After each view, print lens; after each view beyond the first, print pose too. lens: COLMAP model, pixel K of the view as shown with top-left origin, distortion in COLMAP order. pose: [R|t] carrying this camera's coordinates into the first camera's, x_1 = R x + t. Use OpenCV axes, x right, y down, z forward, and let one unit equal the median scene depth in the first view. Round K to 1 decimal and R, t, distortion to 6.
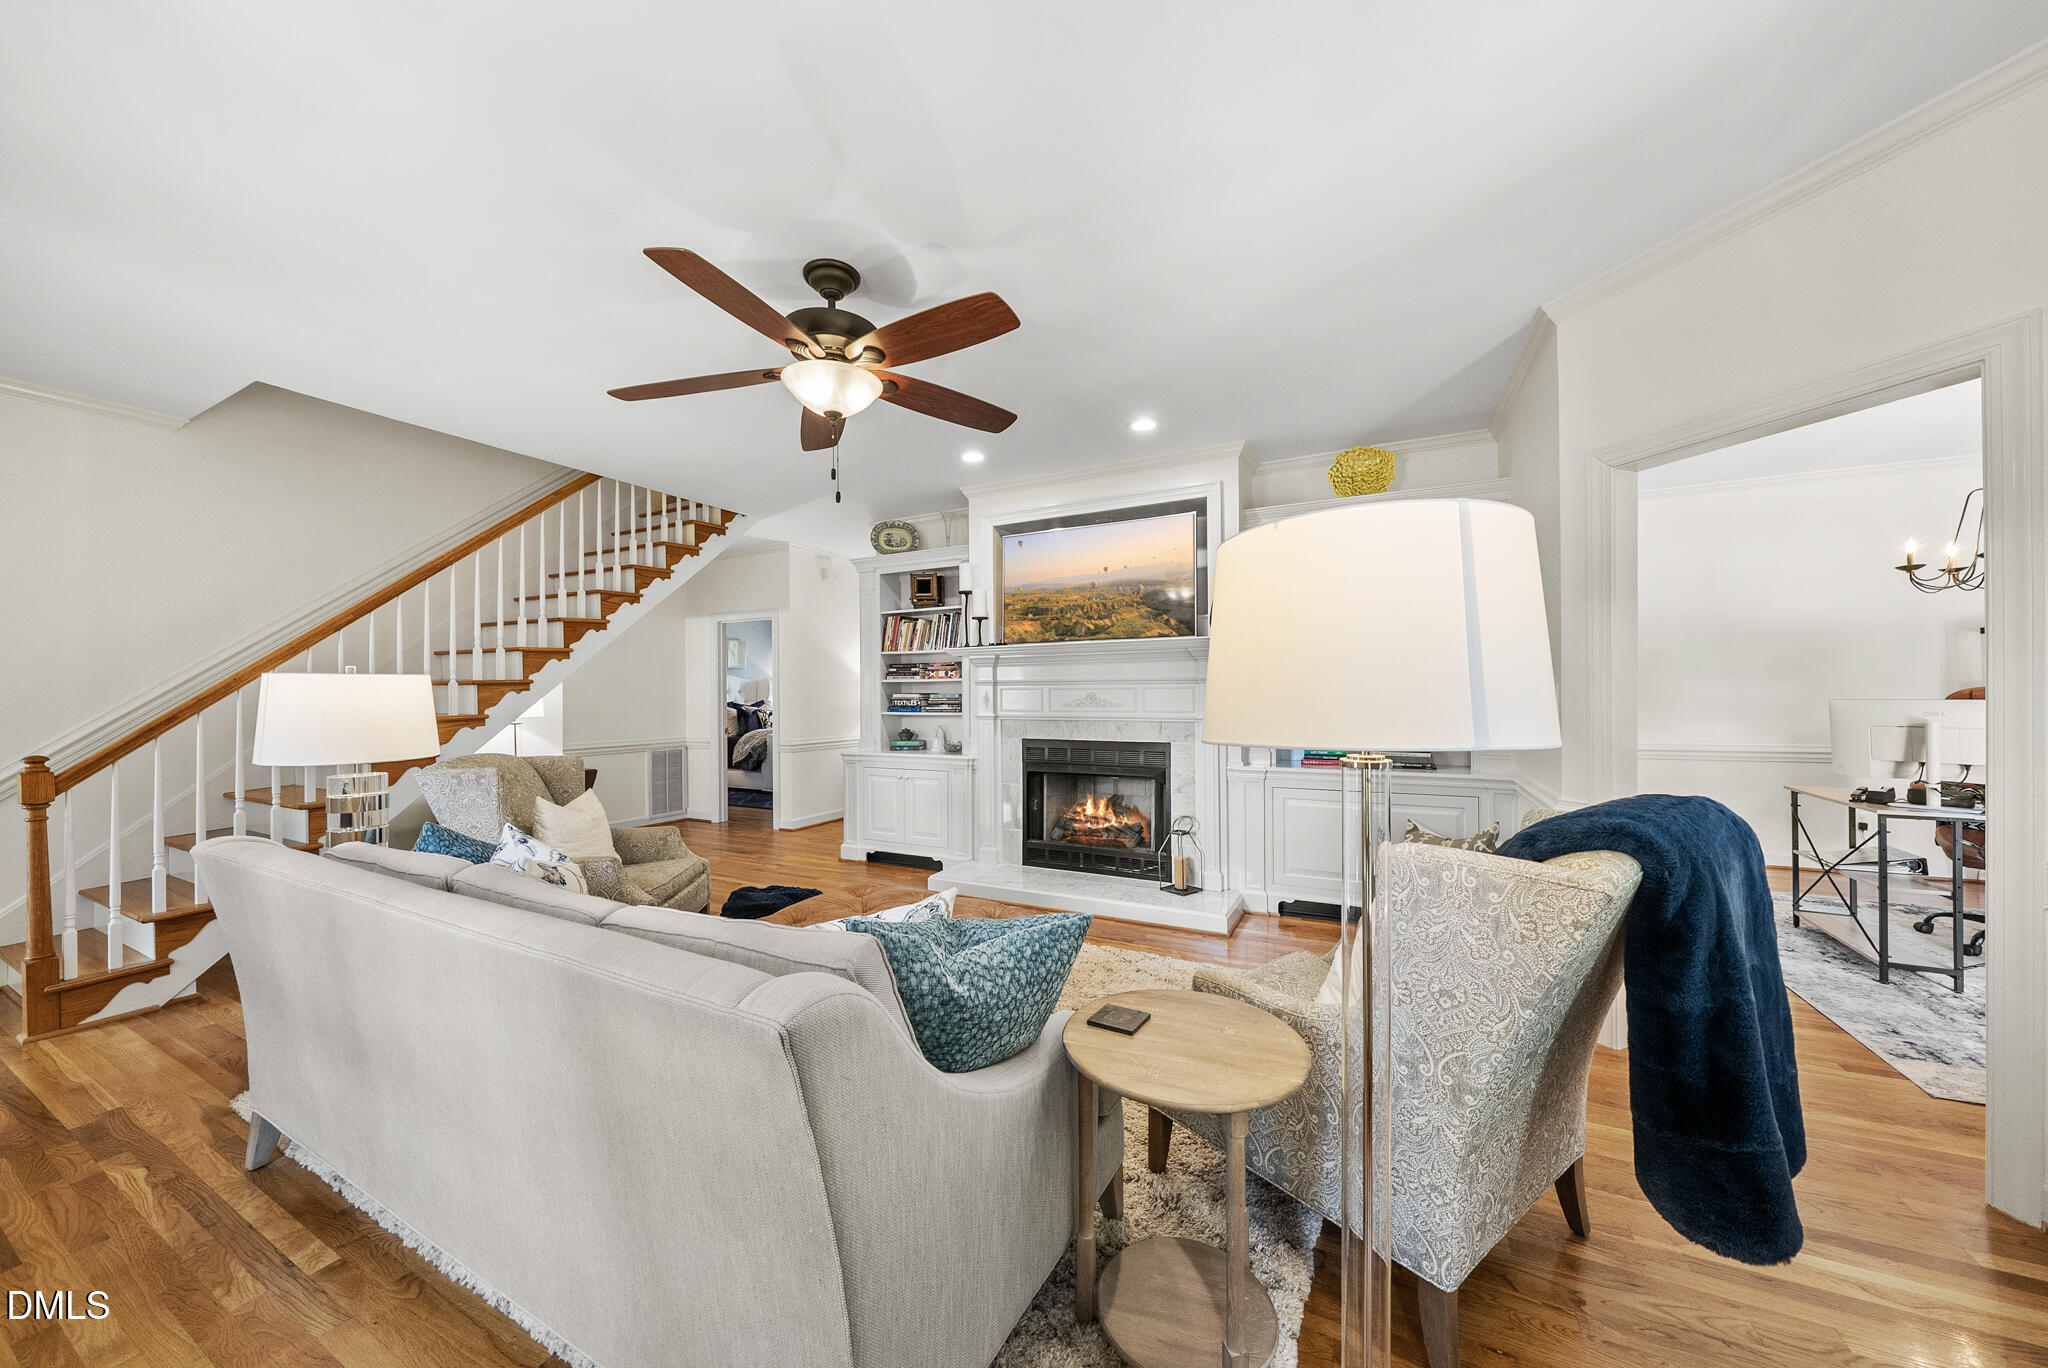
lens RADIAL K [[724.7, 0, 1023.9], [0, 724.7, 697.9], [0, 0, 1]] dist [0.000246, 0.000046]
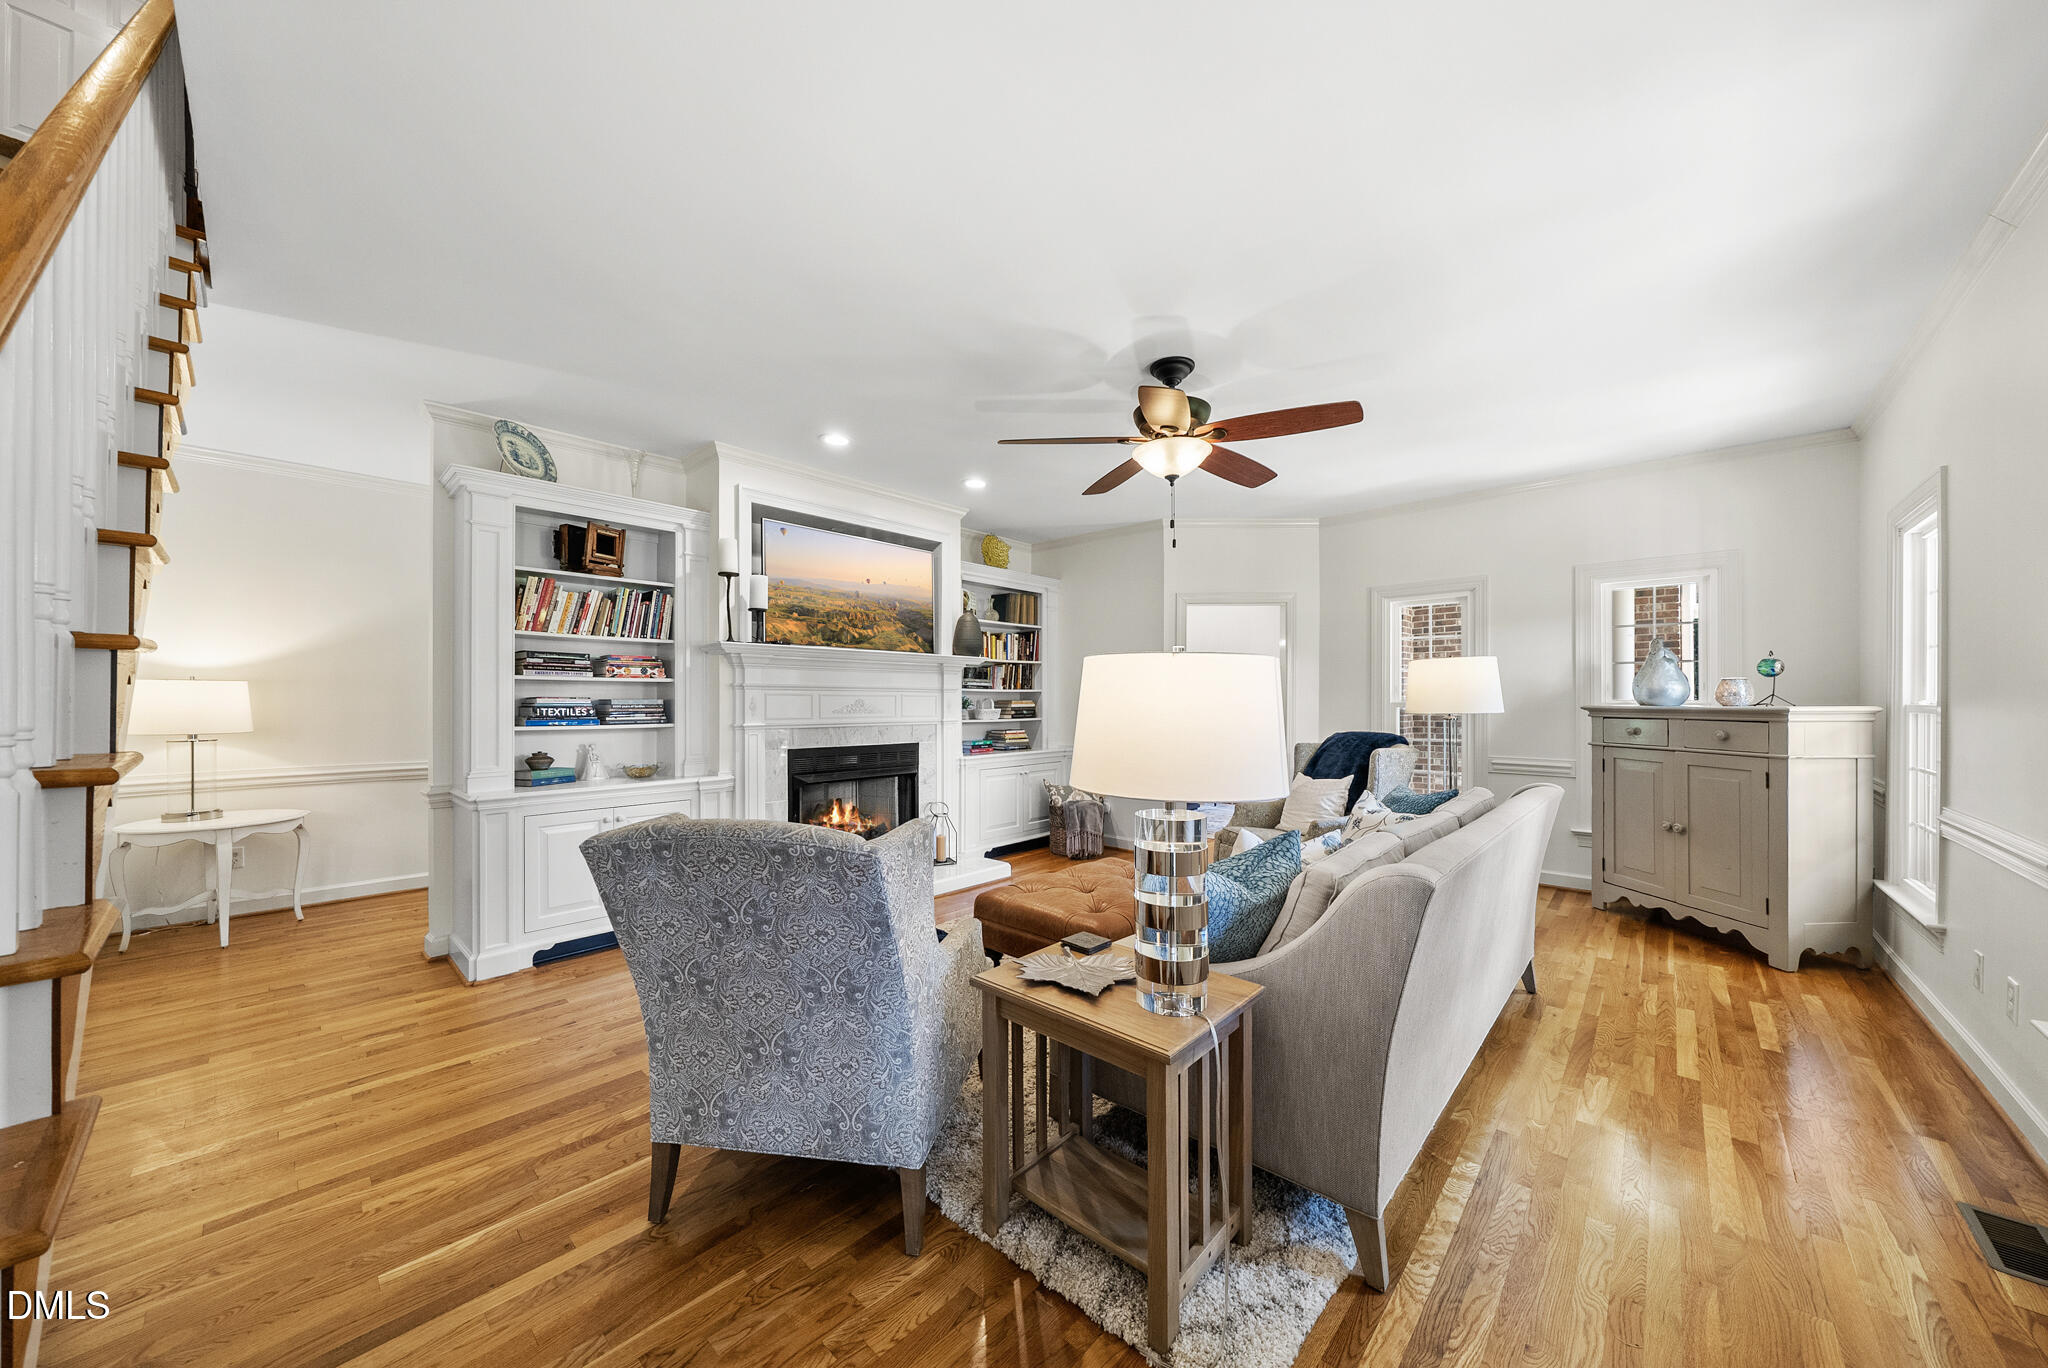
lens RADIAL K [[724.7, 0, 1023.9], [0, 724.7, 697.9], [0, 0, 1]] dist [0.000246, 0.000046]
pose [[0.265698, 0.009010, 0.964014, -0.786130], [-0.002055, 0.999959, -0.008780, -0.001092], [-0.964054, 0.000352, 0.265706, 0.476556]]
